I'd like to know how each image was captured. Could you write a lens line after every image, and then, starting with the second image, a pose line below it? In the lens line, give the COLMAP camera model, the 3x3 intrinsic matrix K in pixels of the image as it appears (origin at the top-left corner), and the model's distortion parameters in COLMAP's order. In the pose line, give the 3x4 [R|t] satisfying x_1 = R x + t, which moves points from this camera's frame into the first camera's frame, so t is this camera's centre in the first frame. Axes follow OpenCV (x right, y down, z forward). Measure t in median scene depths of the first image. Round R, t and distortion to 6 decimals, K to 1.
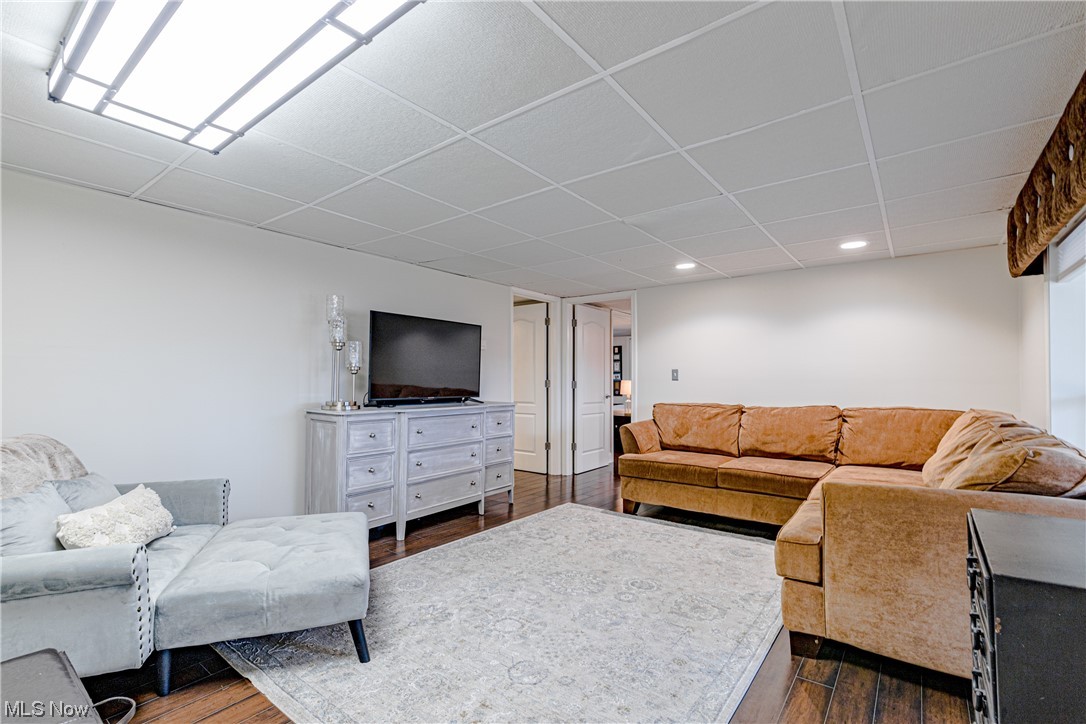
lens RADIAL K [[477.0, 0, 543.6], [0, 477.0, 361.9], [0, 0, 1]] dist [-0.001054, 0.000741]
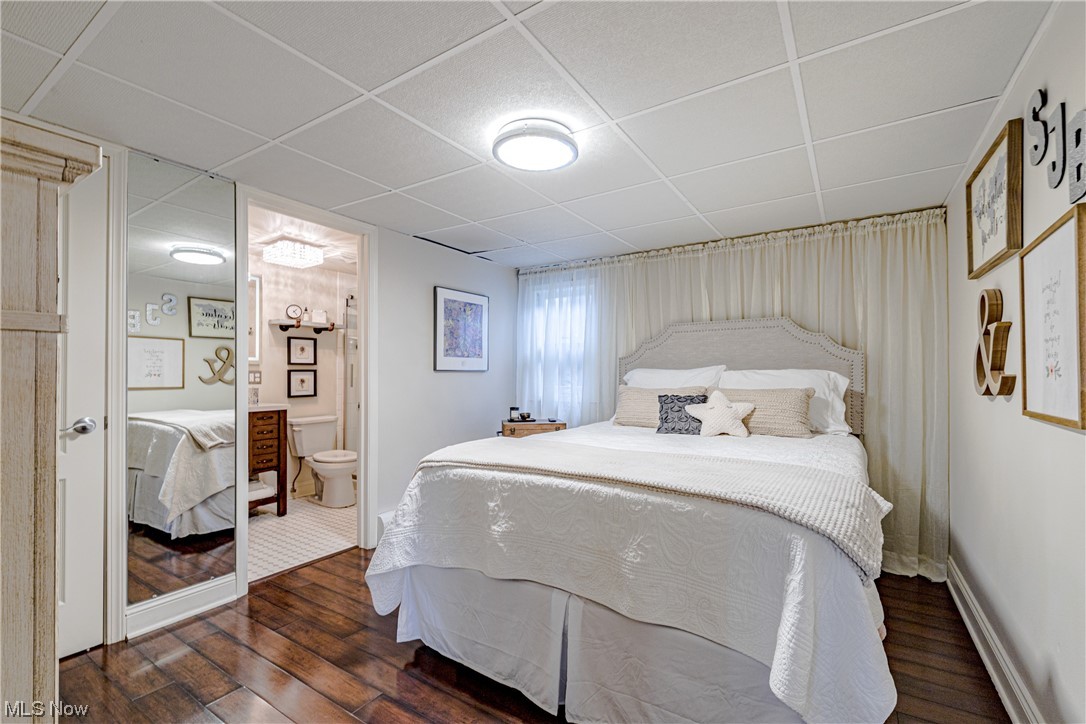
lens RADIAL K [[477.0, 0, 542.5], [0, 477.0, 368.9], [0, 0, 1]] dist [-0.001054, 0.000741]
pose [[0.995812, 0.003661, 0.091350, 0.085713], [-0.005471, 0.999794, 0.019569, 0.005159], [-0.091259, -0.019986, 0.995627, 0.109291]]
